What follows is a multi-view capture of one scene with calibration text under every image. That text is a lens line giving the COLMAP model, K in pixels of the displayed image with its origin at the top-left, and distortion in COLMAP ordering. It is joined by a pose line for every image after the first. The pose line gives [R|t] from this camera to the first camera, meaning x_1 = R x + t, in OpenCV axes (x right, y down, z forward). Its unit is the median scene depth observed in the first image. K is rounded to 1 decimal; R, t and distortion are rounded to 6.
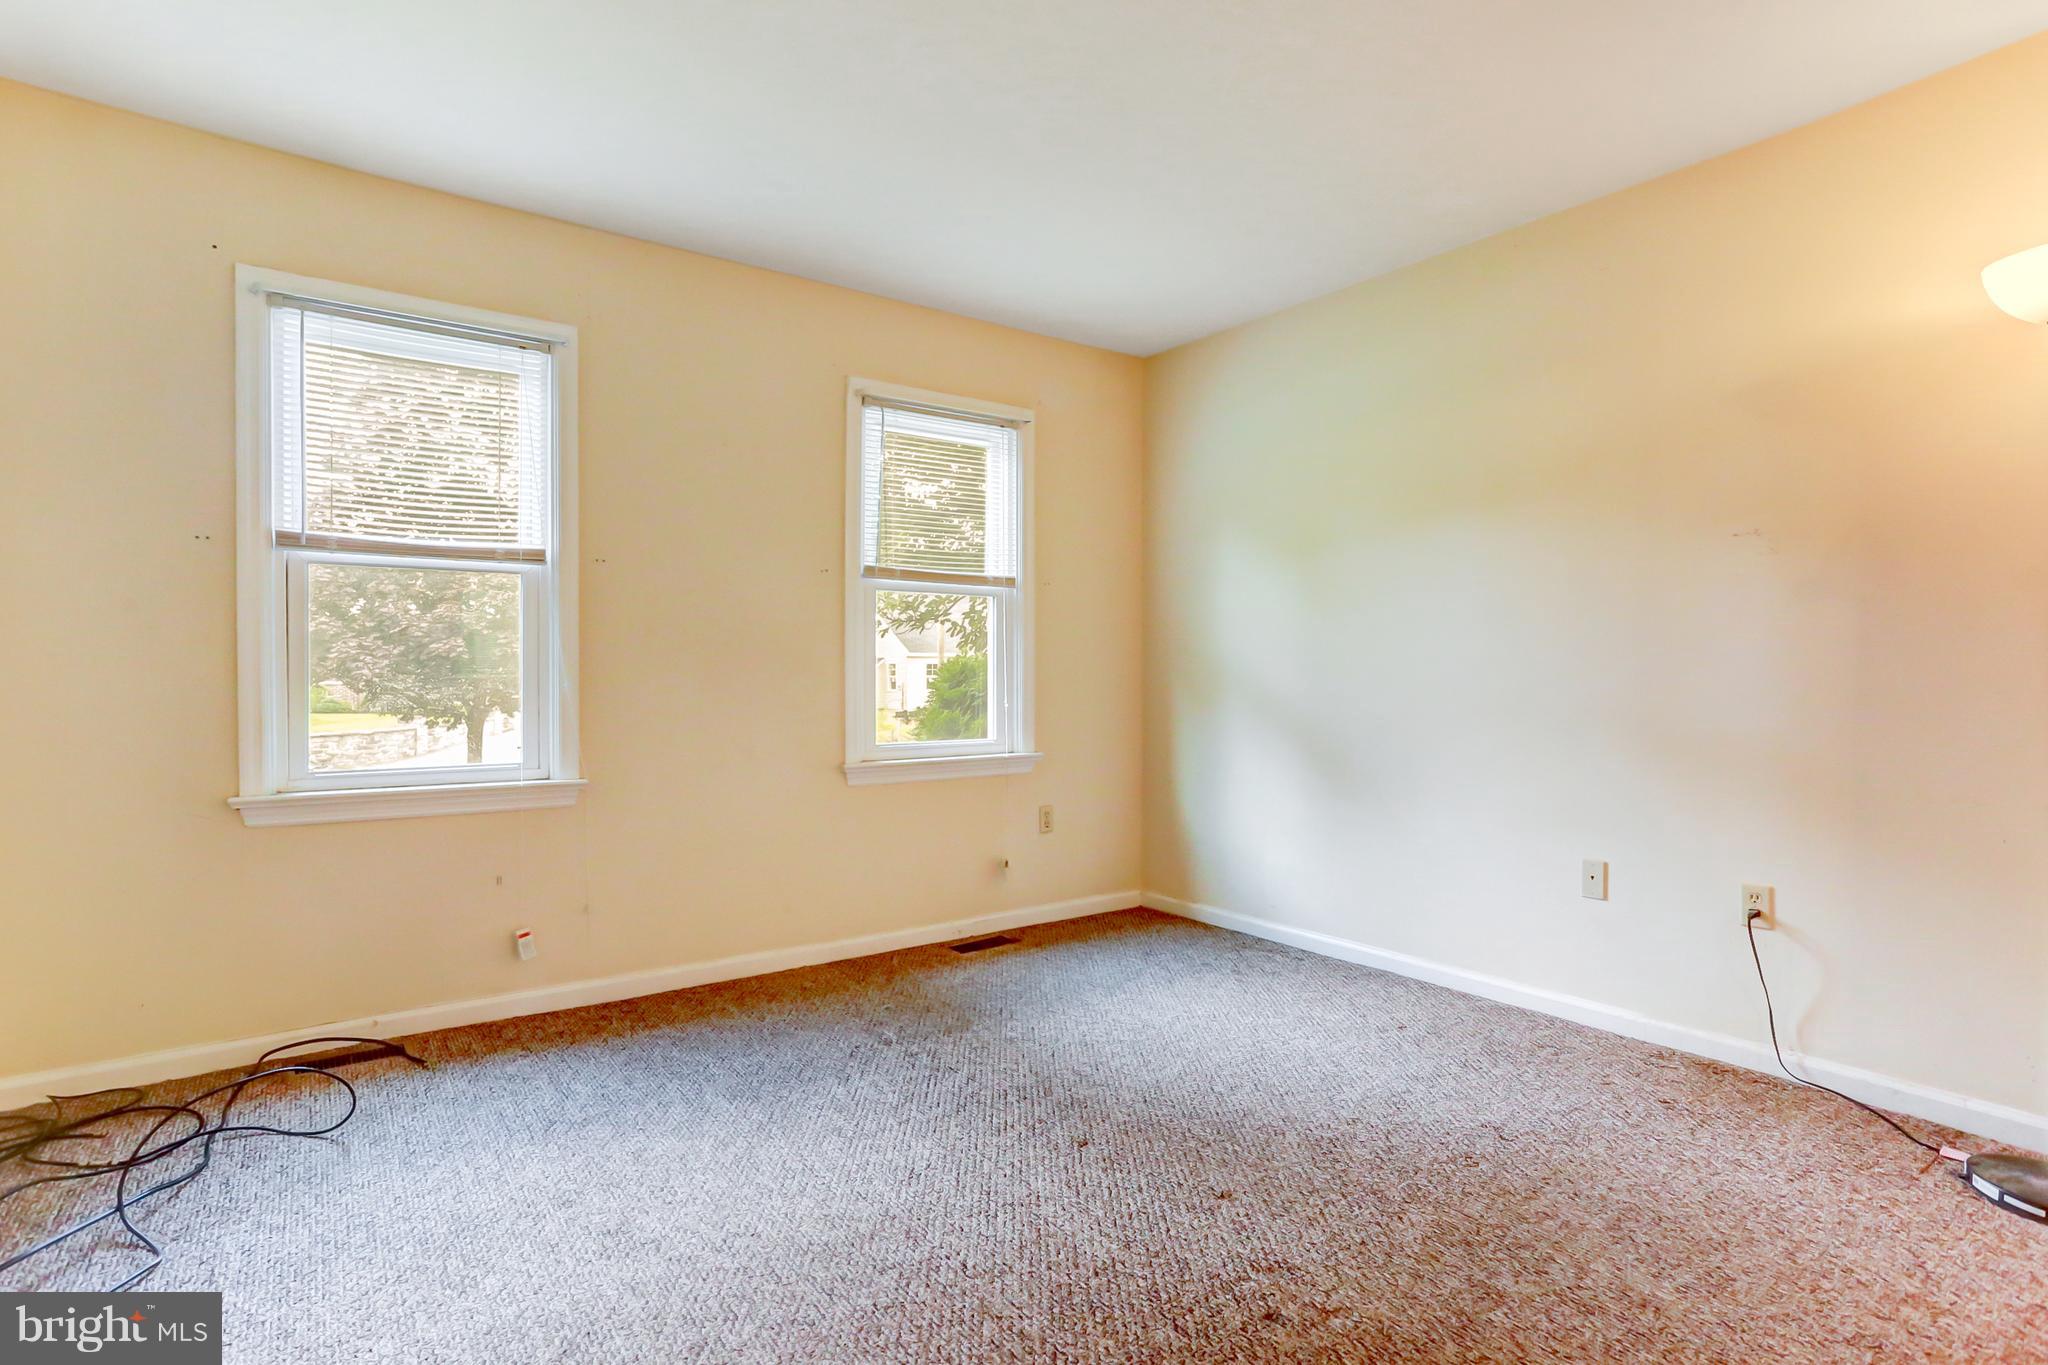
lens RADIAL K [[996.3, 0, 1029.5], [0, 996.3, 667.5], [0, 0, 1]] dist [-0.029855, 0.015227]
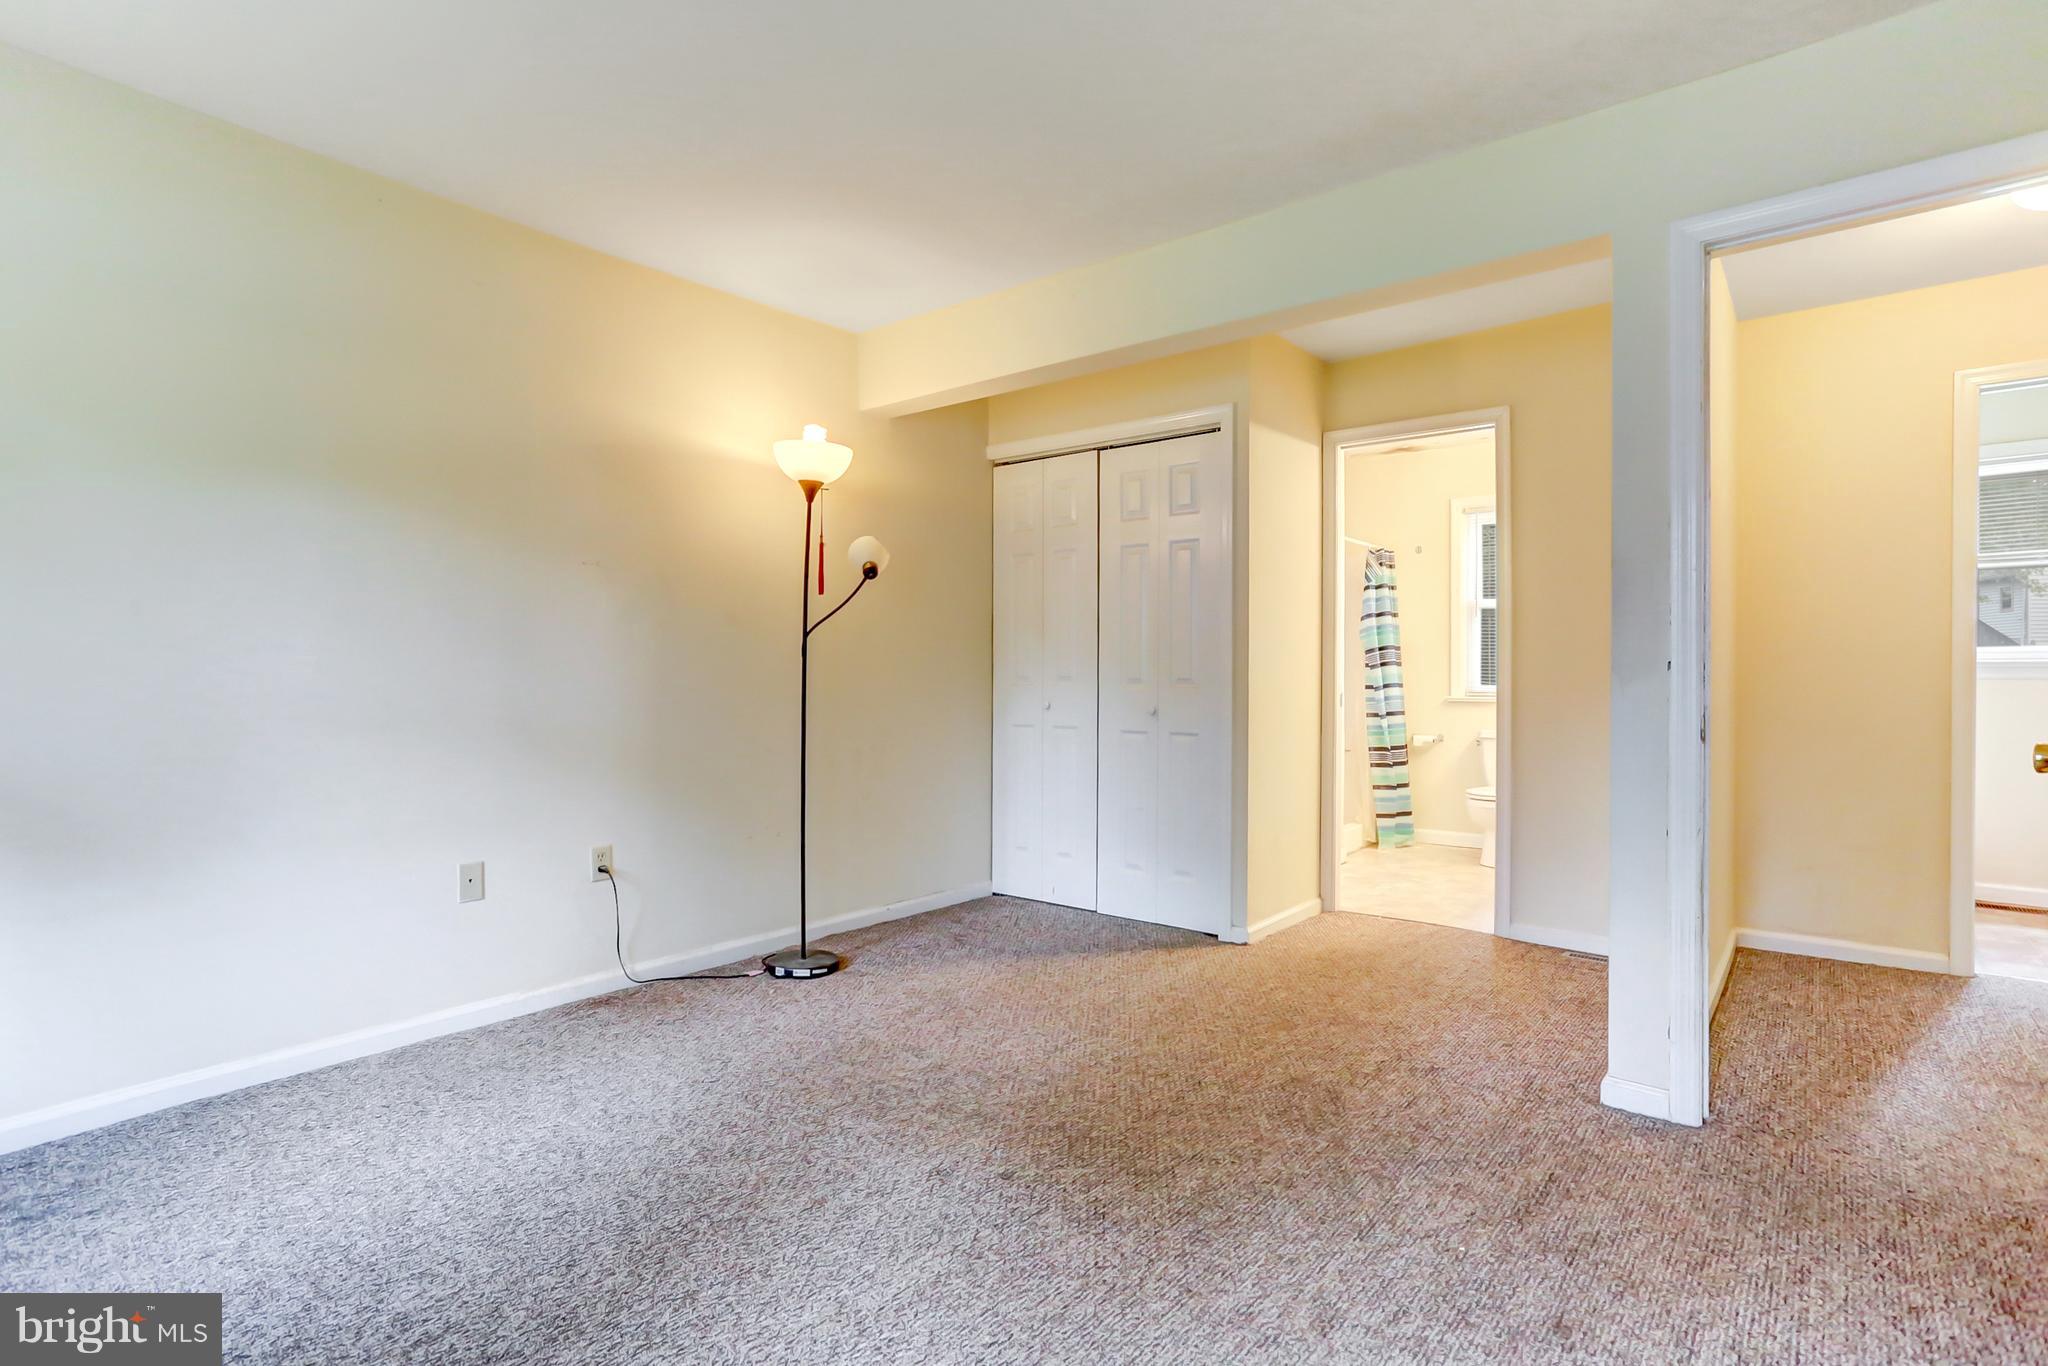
lens RADIAL K [[996.3, 0, 1029.1], [0, 996.3, 679.0], [0, 0, 1]] dist [-0.029855, 0.015227]
pose [[-0.233044, -0.006690, 0.972443, -0.606617], [0.003929, 0.999962, 0.007821, 0.001658], [-0.972458, 0.005643, -0.233008, 0.763970]]
